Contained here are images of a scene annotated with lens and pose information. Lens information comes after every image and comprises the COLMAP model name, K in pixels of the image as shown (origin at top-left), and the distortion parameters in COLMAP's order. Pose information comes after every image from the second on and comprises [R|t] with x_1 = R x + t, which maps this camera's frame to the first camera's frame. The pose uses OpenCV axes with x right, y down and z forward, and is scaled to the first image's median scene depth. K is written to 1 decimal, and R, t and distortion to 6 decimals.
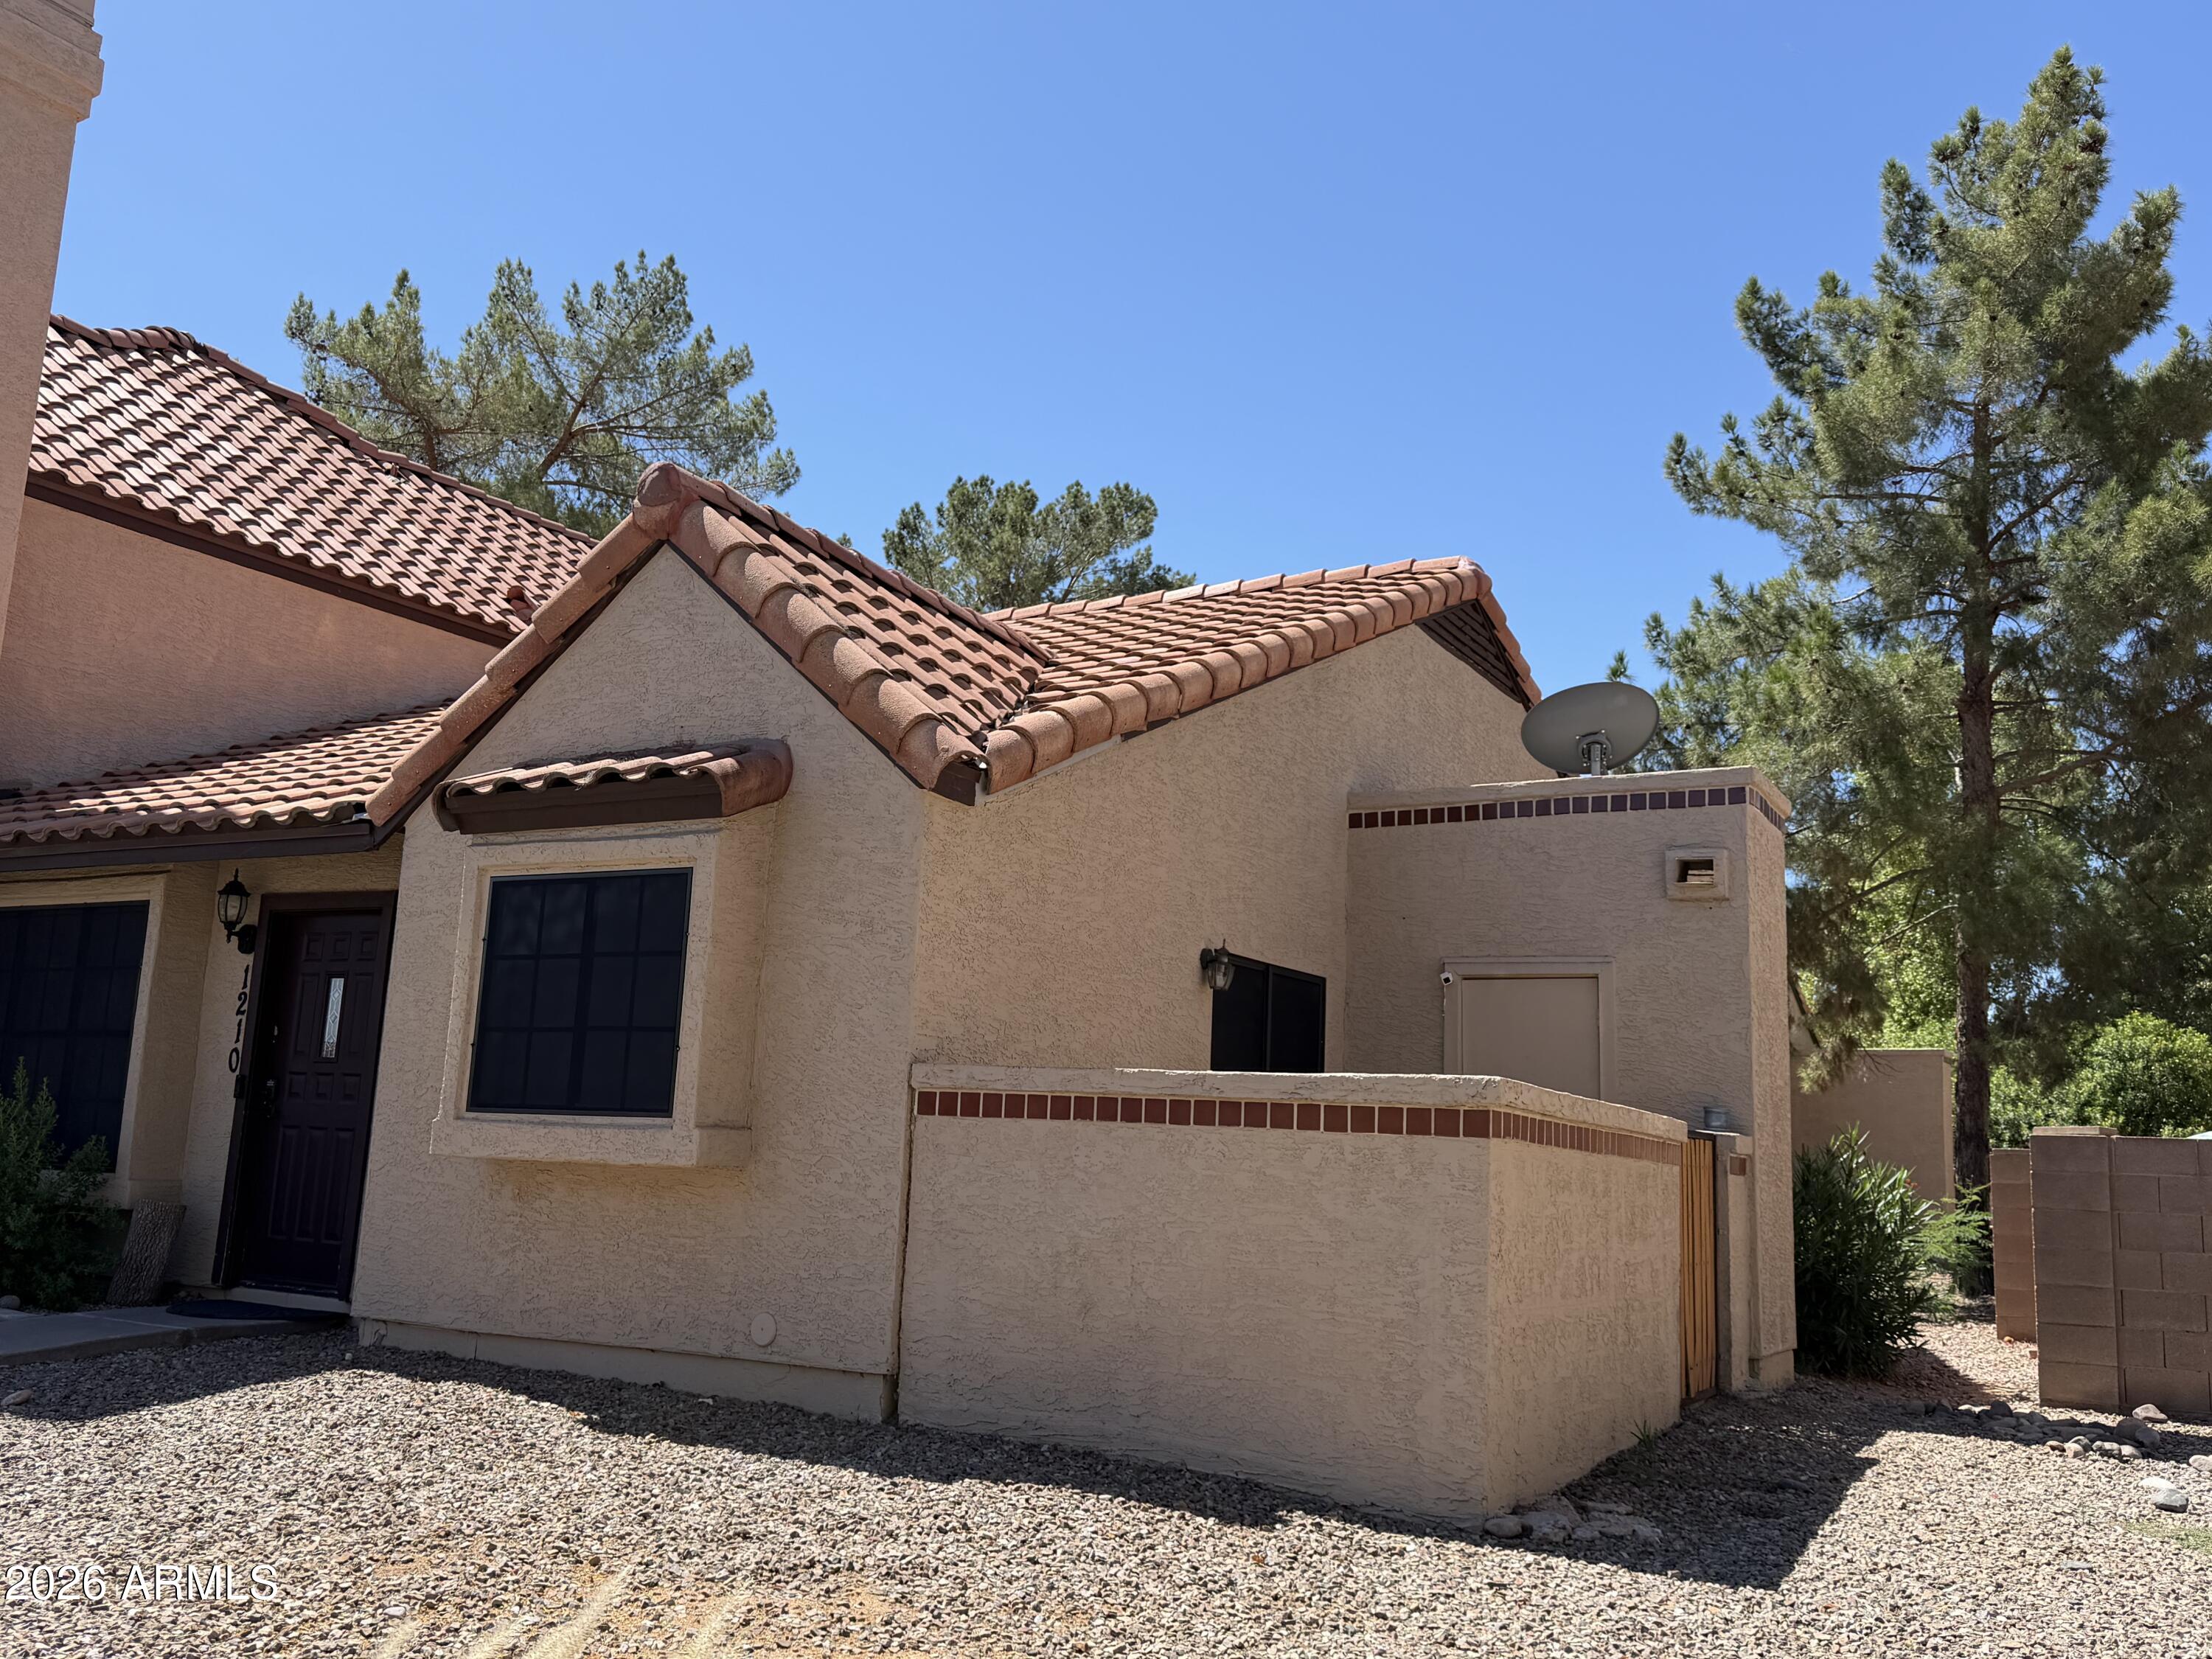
lens RADIAL K [[1912.7, 0, 1157.8], [0, 1912.7, 825.8], [0, 0, 1]] dist [0.175323, -0.375197]
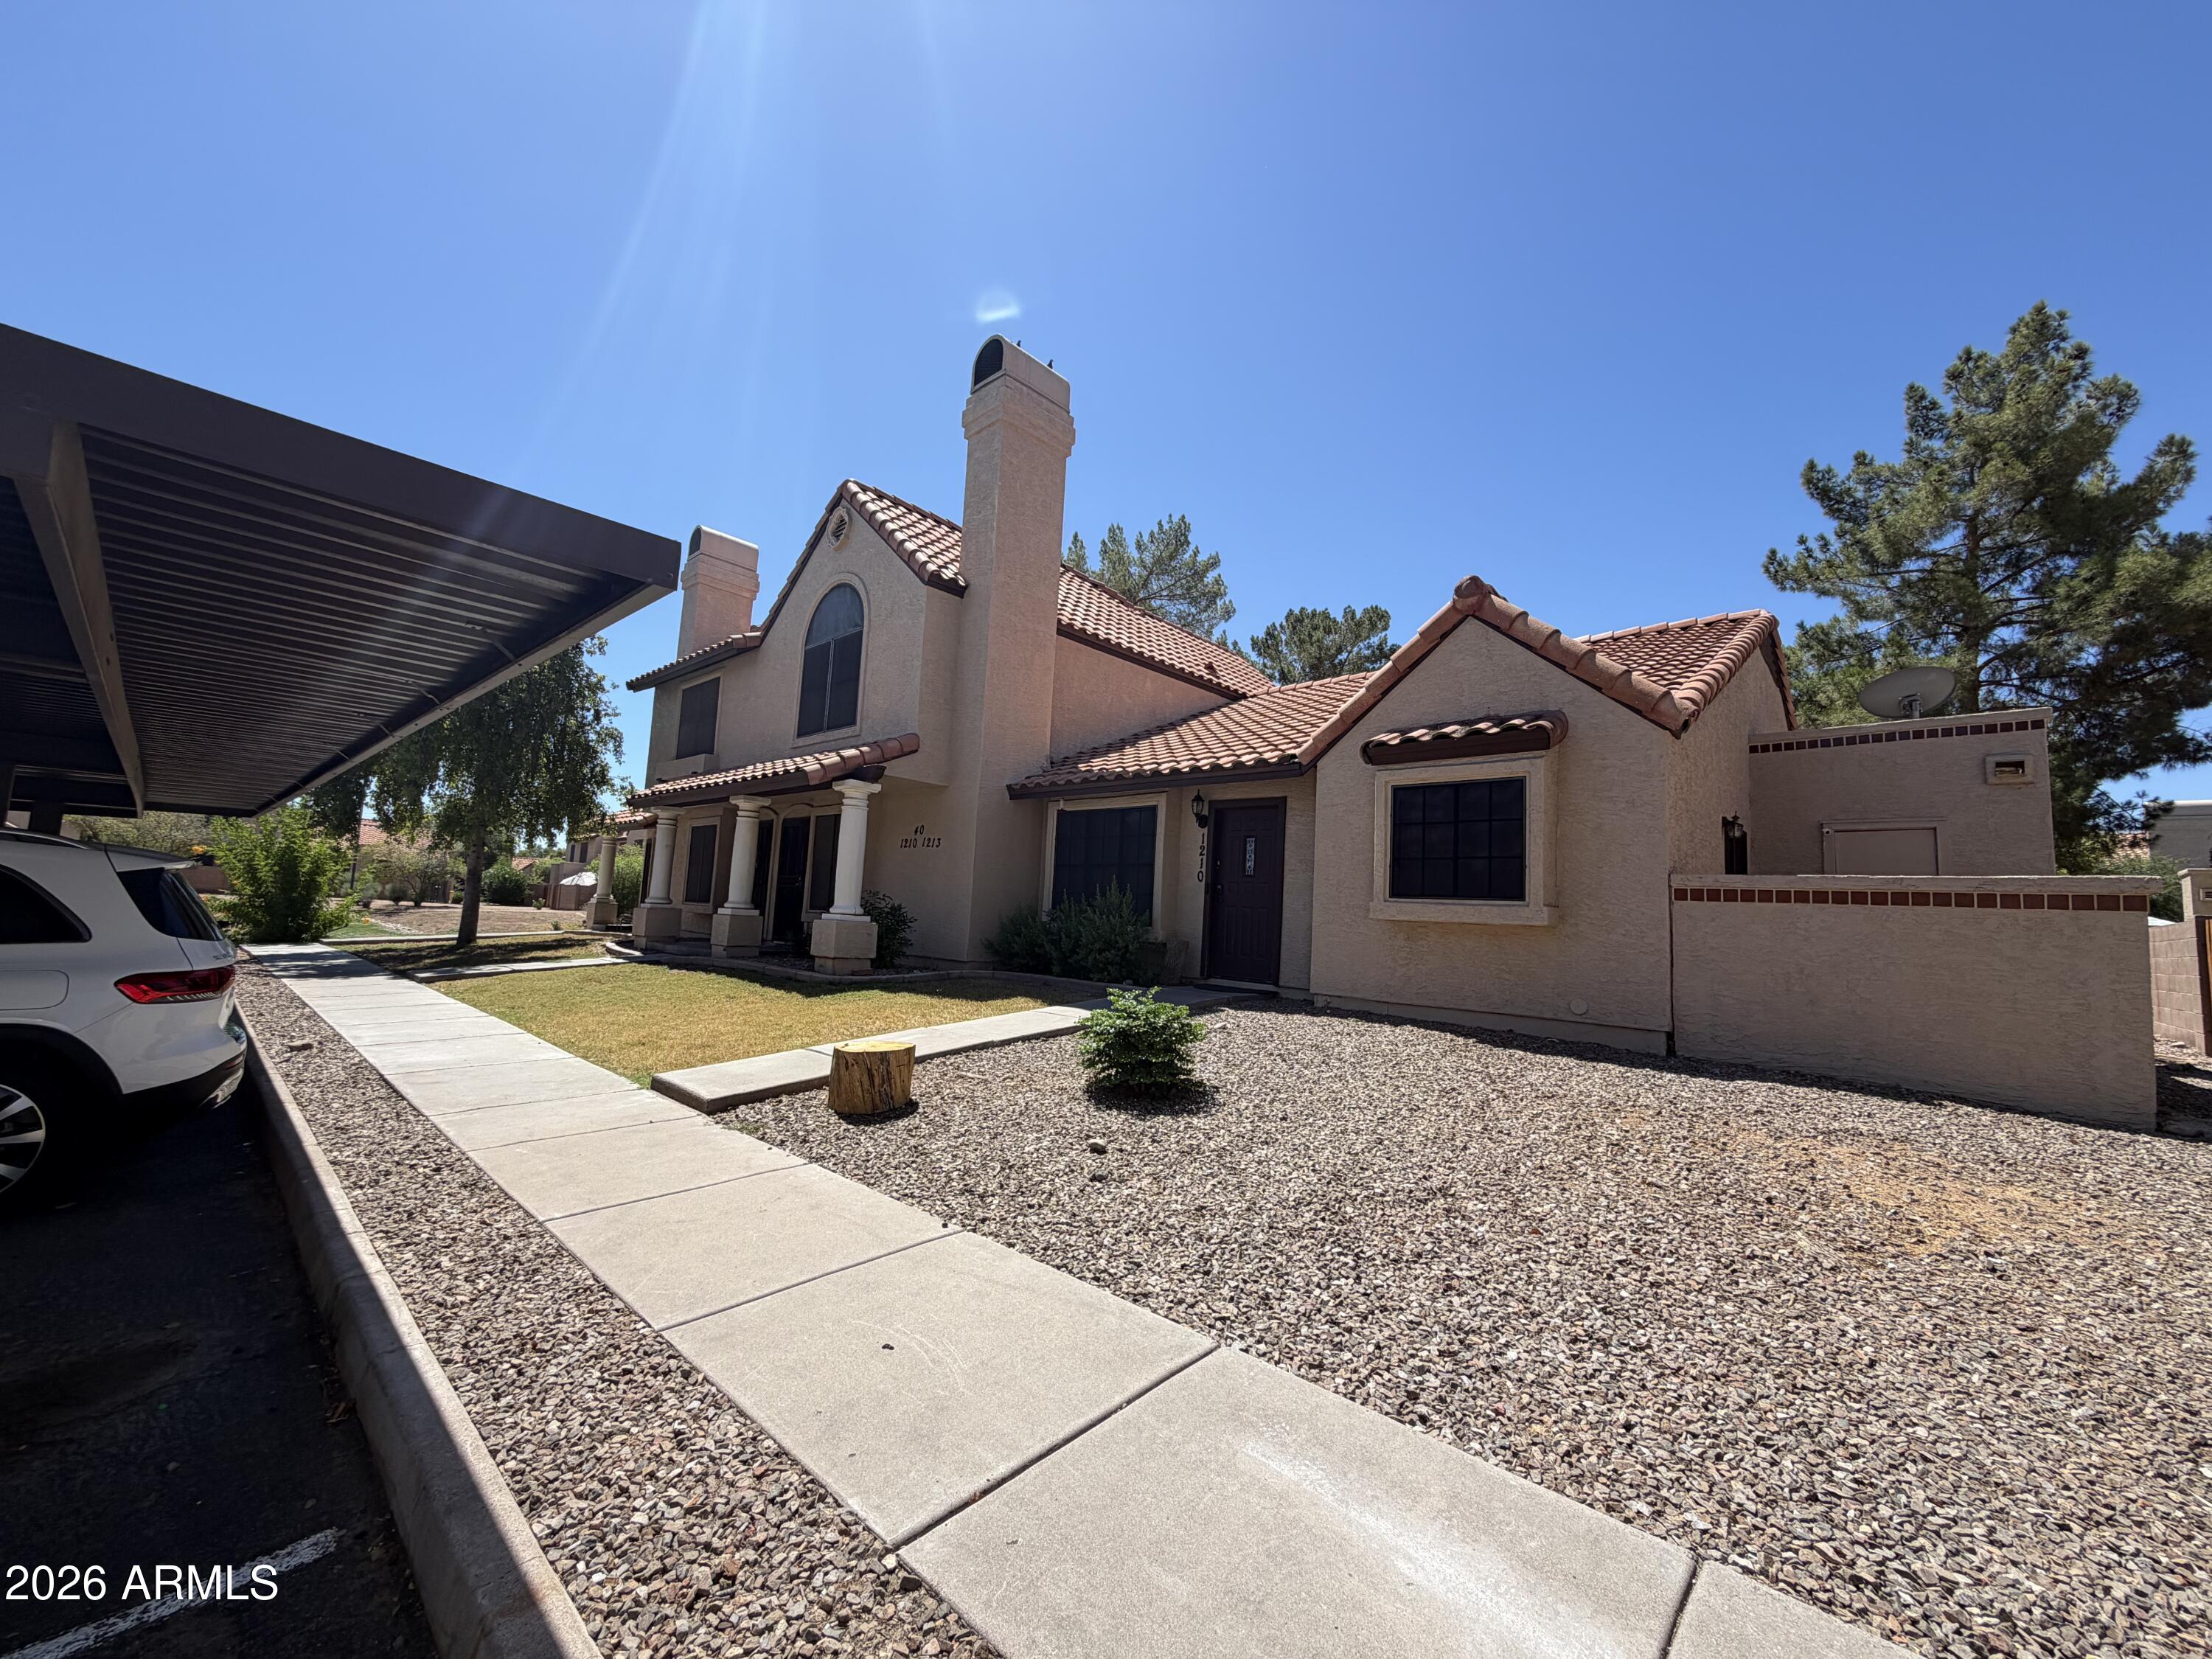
lens RADIAL K [[879.0, 0, 1101.7], [0, 879.0, 830.8], [0, 0, 1]] dist [-0.002526, 0.000106]
pose [[0.971121, -0.017541, -0.237943, -0.341616], [0.031233, 0.998058, 0.053896, 0.011482], [0.236536, -0.059771, 0.969783, 0.015264]]
